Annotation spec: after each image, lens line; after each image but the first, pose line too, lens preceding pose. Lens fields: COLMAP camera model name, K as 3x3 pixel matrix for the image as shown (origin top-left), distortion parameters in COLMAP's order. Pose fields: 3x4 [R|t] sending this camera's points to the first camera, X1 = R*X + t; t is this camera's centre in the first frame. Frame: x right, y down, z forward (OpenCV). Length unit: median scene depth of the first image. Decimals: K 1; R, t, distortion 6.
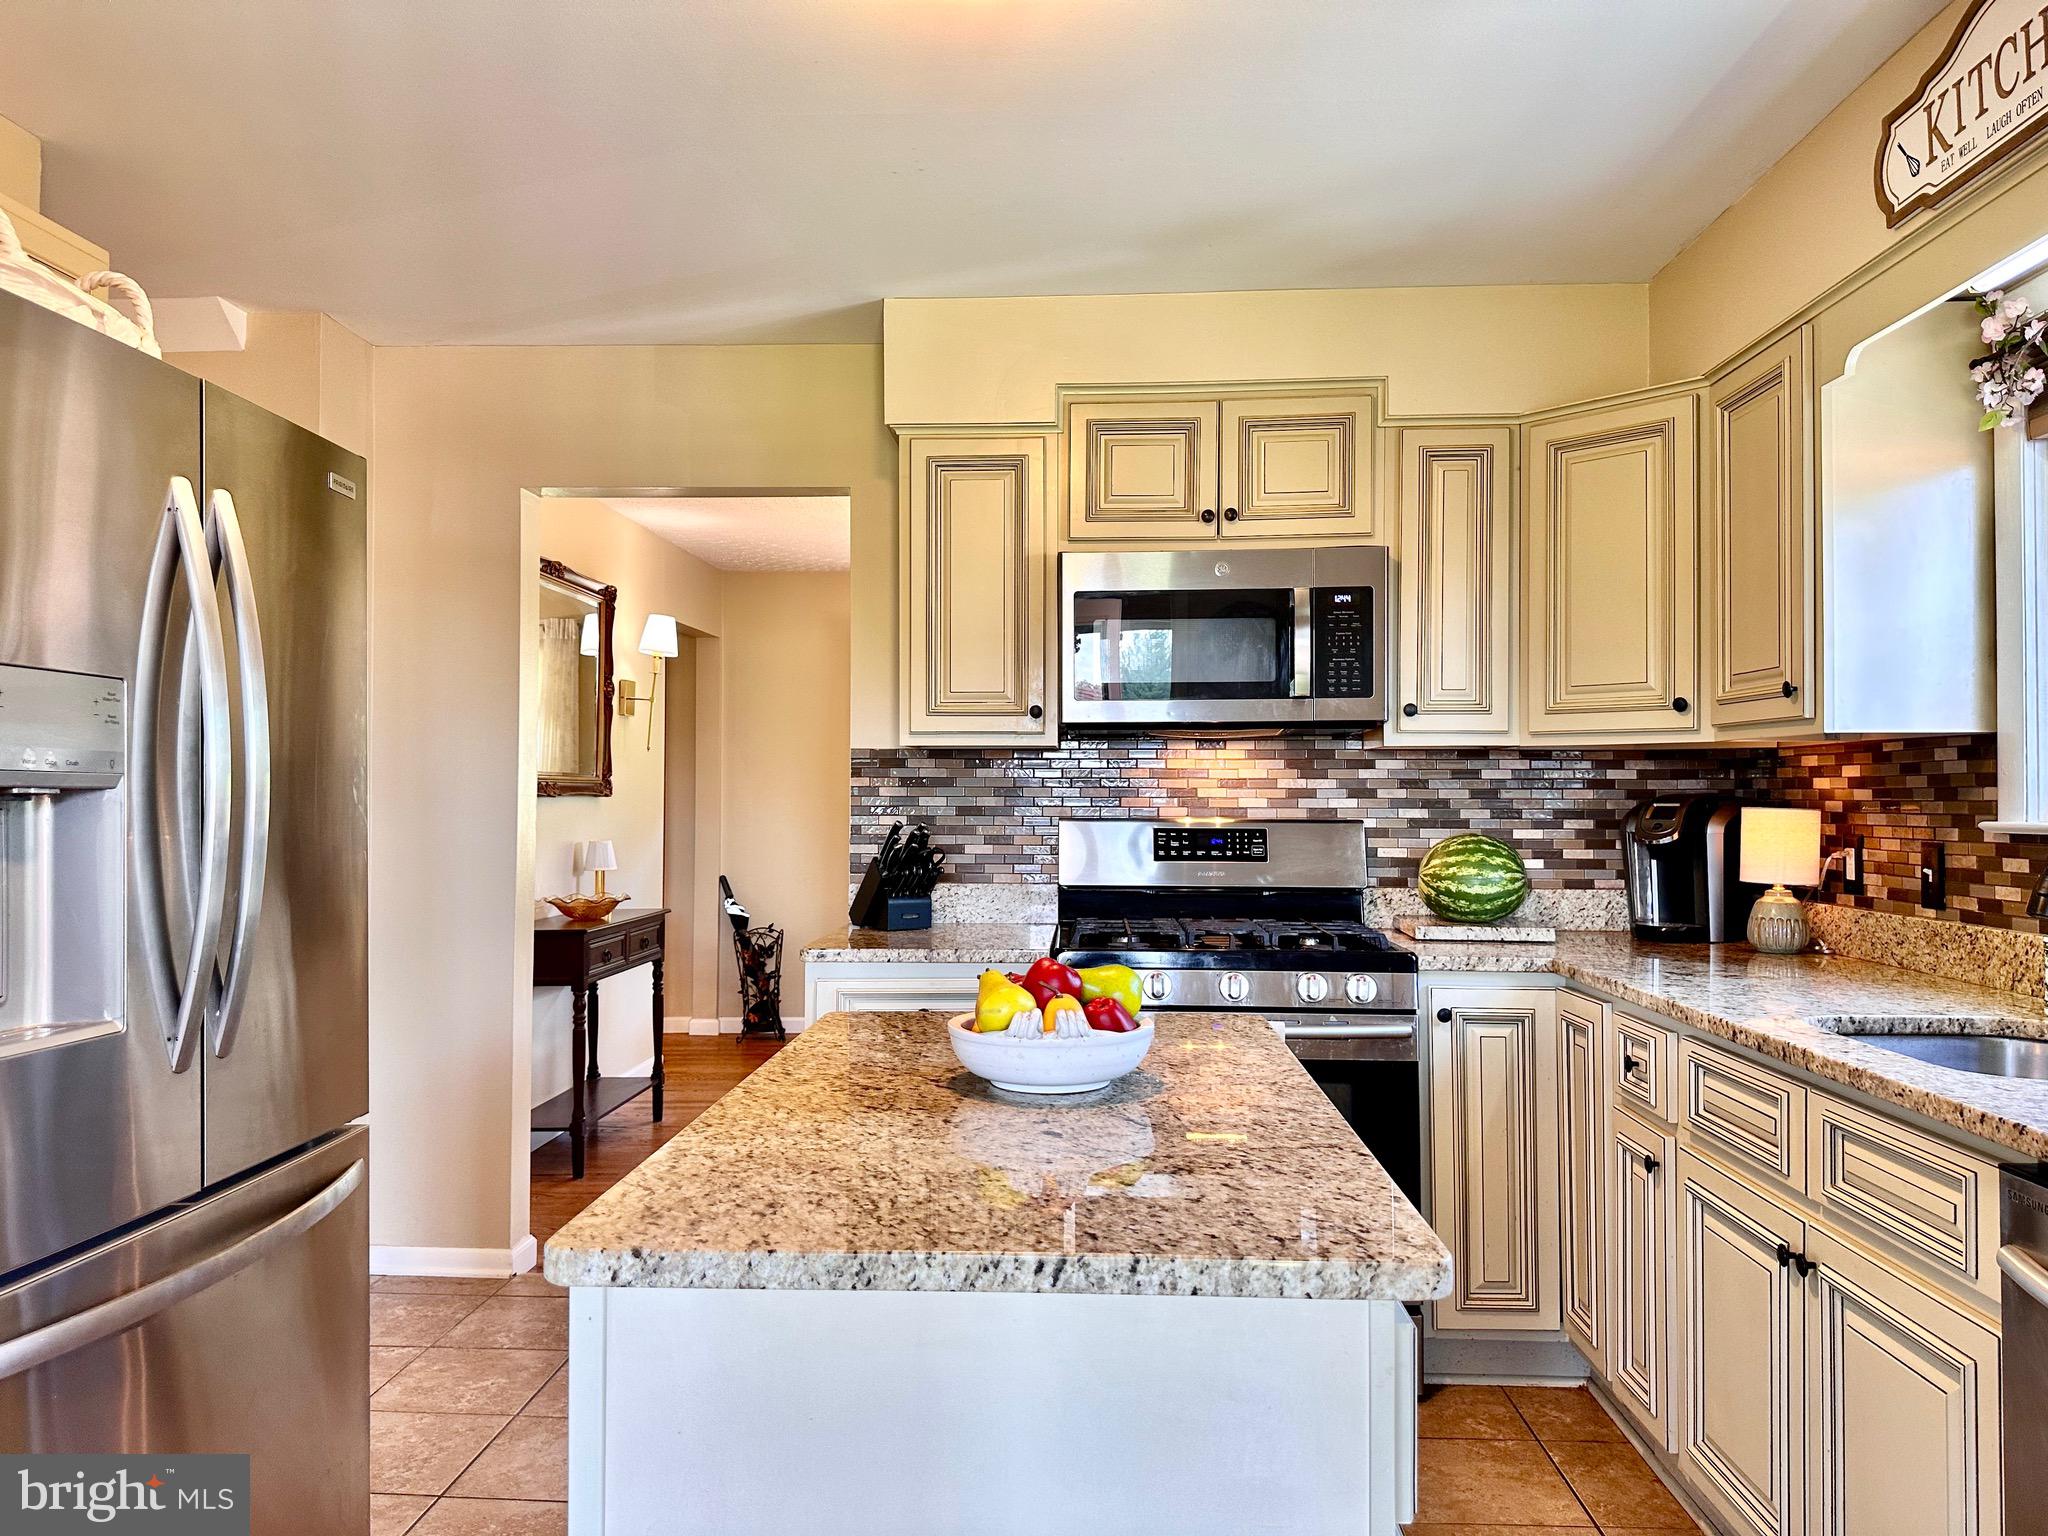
lens RADIAL K [[1461.0, 0, 1011.3], [0, 1461.0, 760.7], [0, 0, 1]] dist [0.035669, -0.042981]
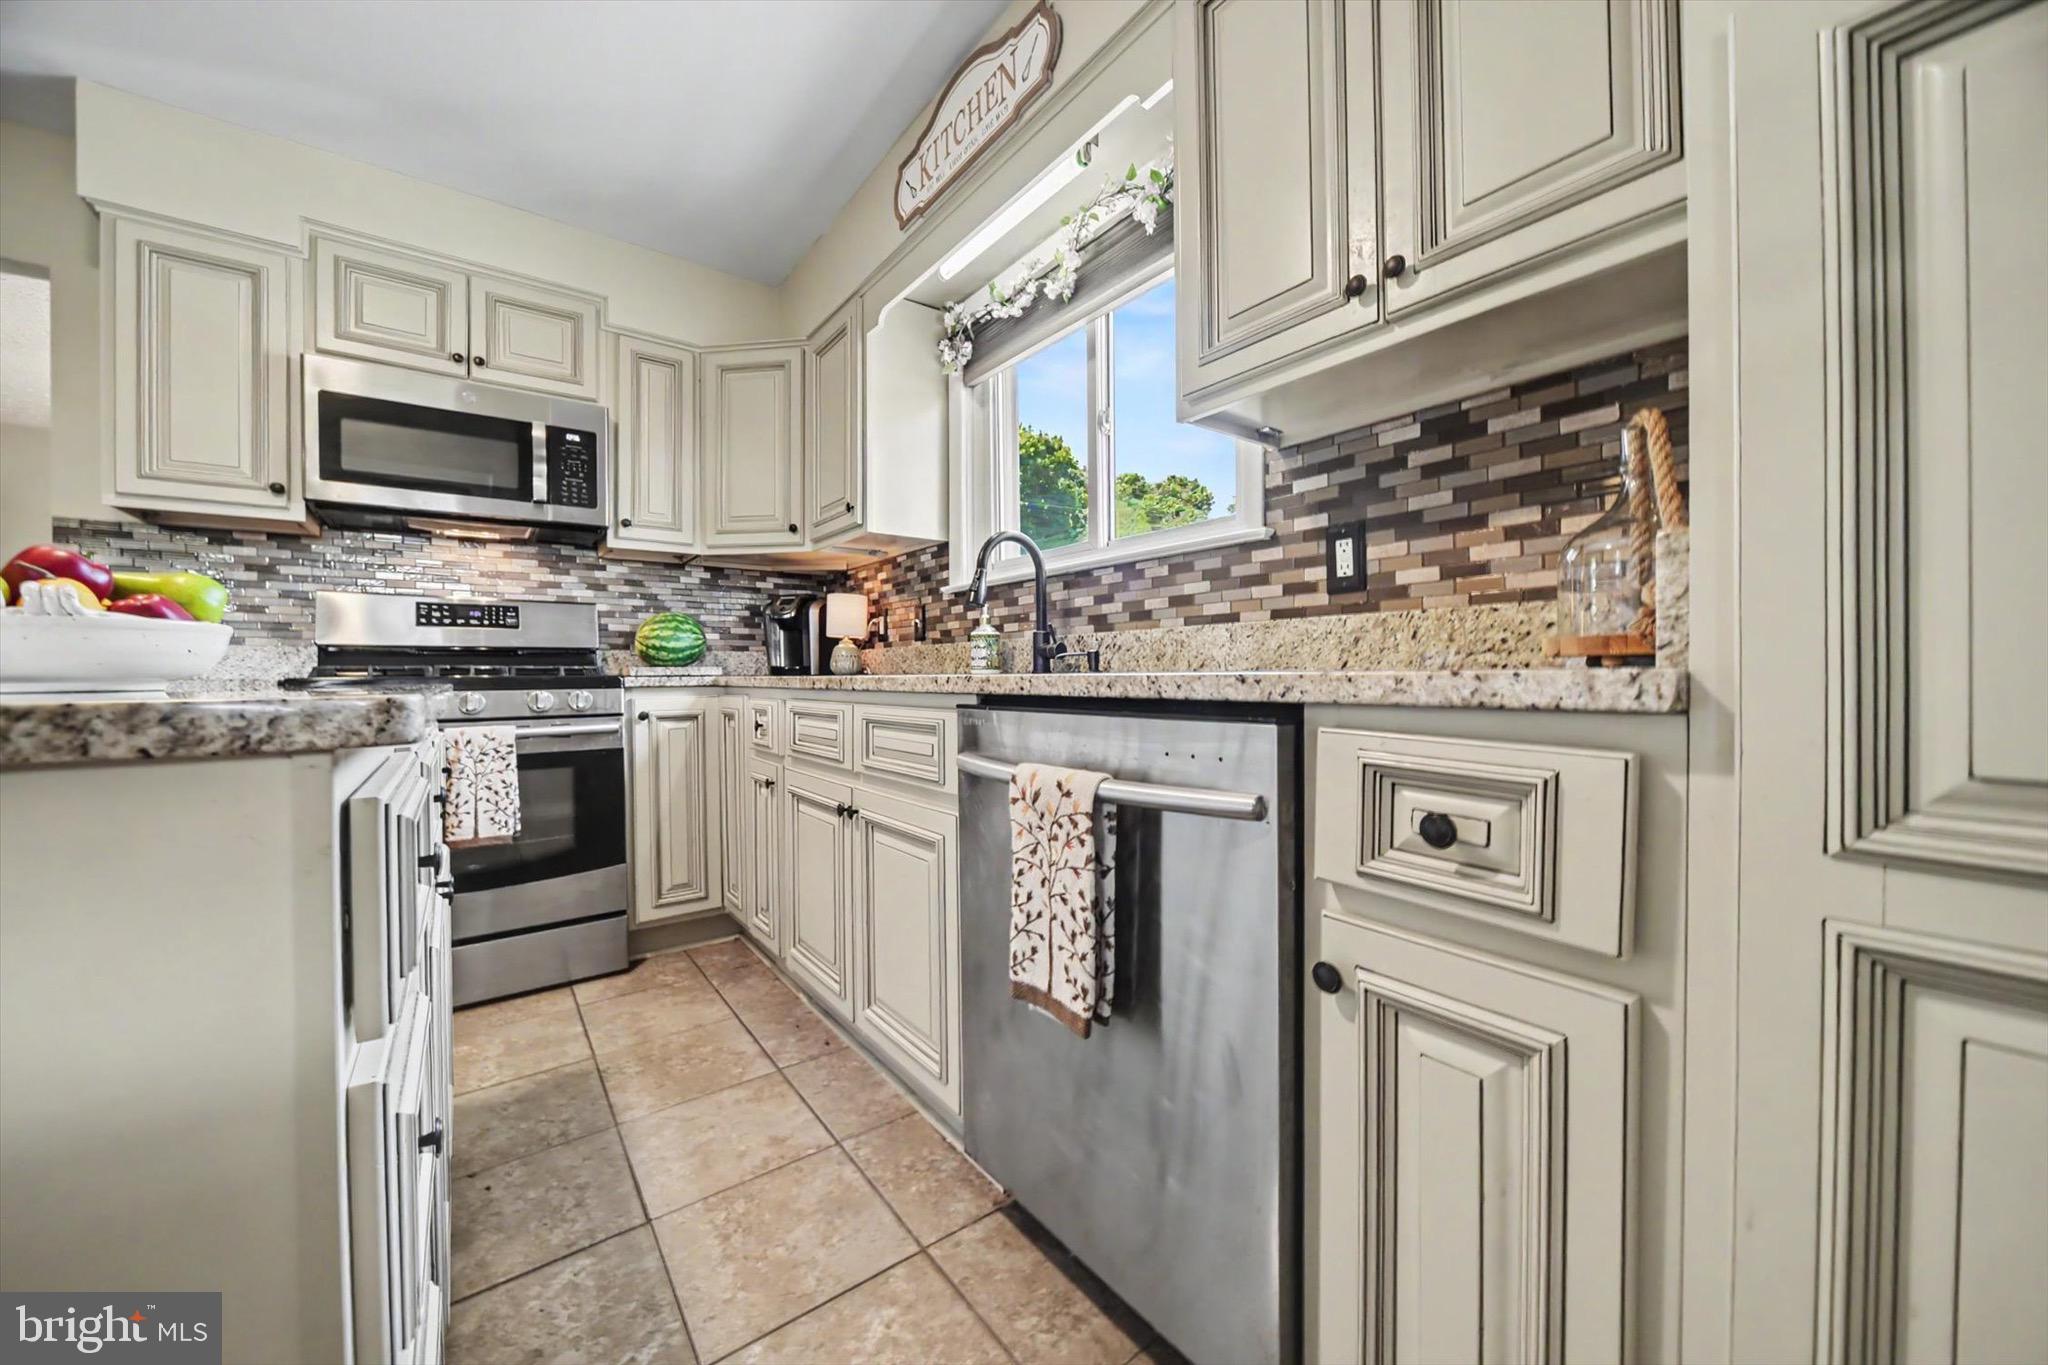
lens RADIAL K [[737.5, 0, 1018.1], [0, 737.5, 677.3], [0, 0, 1]] dist [-0.007132, 0.001269]
pose [[0.767609, -0.008455, 0.640862, 0.098468], [-0.007890, 0.999713, 0.022640, 0.105549], [-0.640869, -0.022435, 0.767322, 0.161680]]
